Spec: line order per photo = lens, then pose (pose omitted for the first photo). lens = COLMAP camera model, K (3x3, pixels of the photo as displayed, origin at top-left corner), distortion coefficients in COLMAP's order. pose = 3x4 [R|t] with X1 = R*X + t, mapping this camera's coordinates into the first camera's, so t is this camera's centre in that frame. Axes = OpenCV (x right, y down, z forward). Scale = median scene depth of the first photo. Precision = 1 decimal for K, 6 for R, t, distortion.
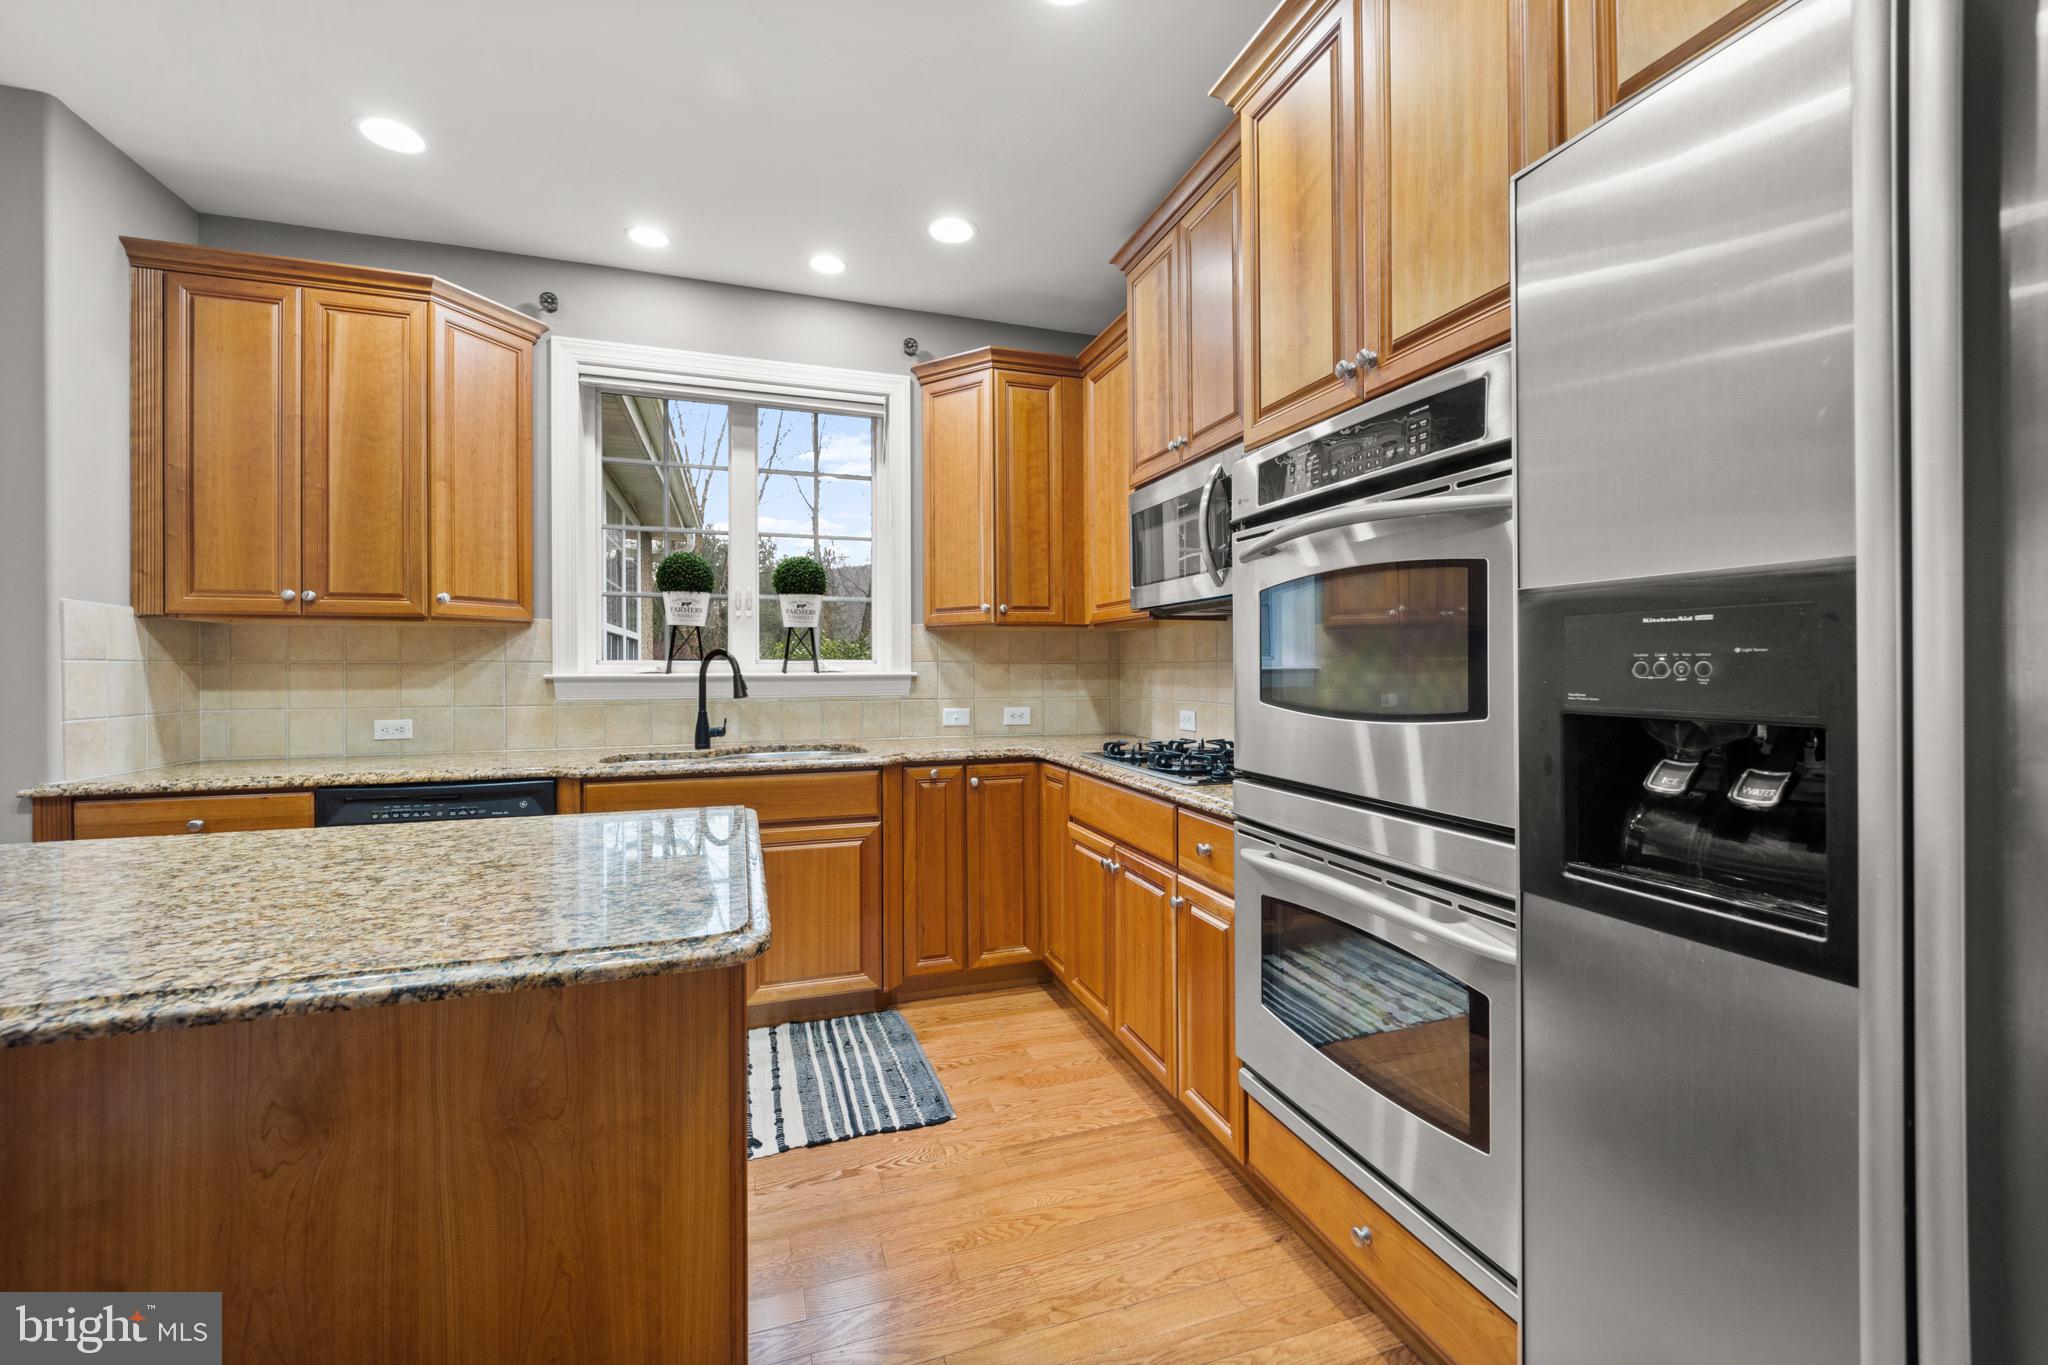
lens RADIAL K [[838.7, 0, 1045.2], [0, 838.7, 667.5], [0, 0, 1]] dist [-0.006494, -0.000146]
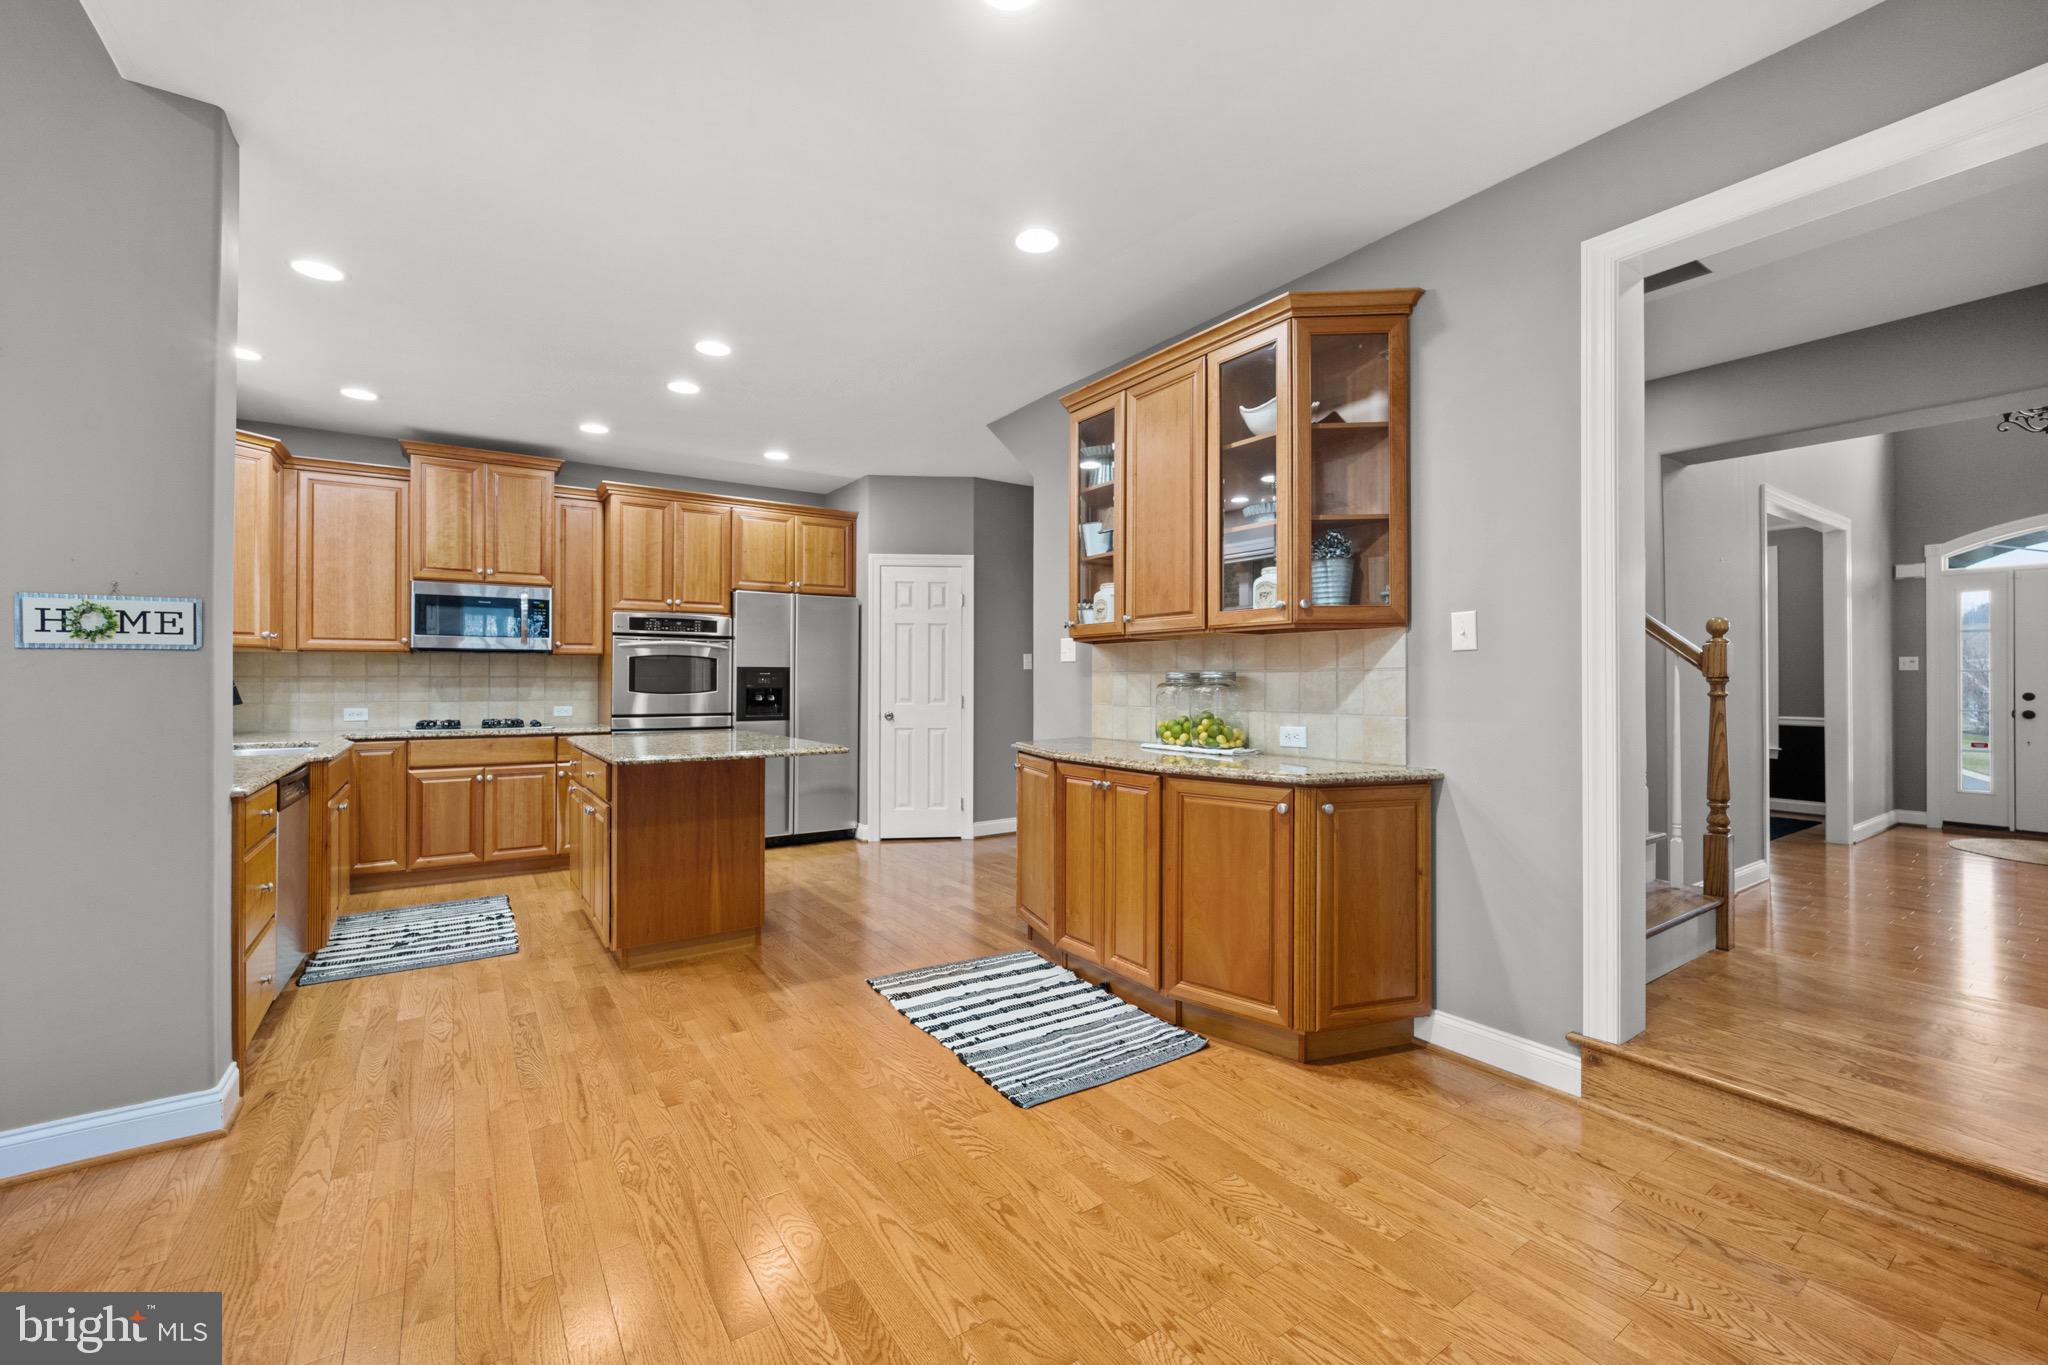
lens RADIAL K [[838.7, 0, 1030.0], [0, 838.7, 670.2], [0, 0, 1]] dist [-0.006494, -0.000146]
pose [[-0.261867, 0.014721, 0.964992, -1.739498], [0.000632, 0.999886, -0.015082, 0.005048], [-0.965104, -0.003340, -0.261847, 0.197448]]
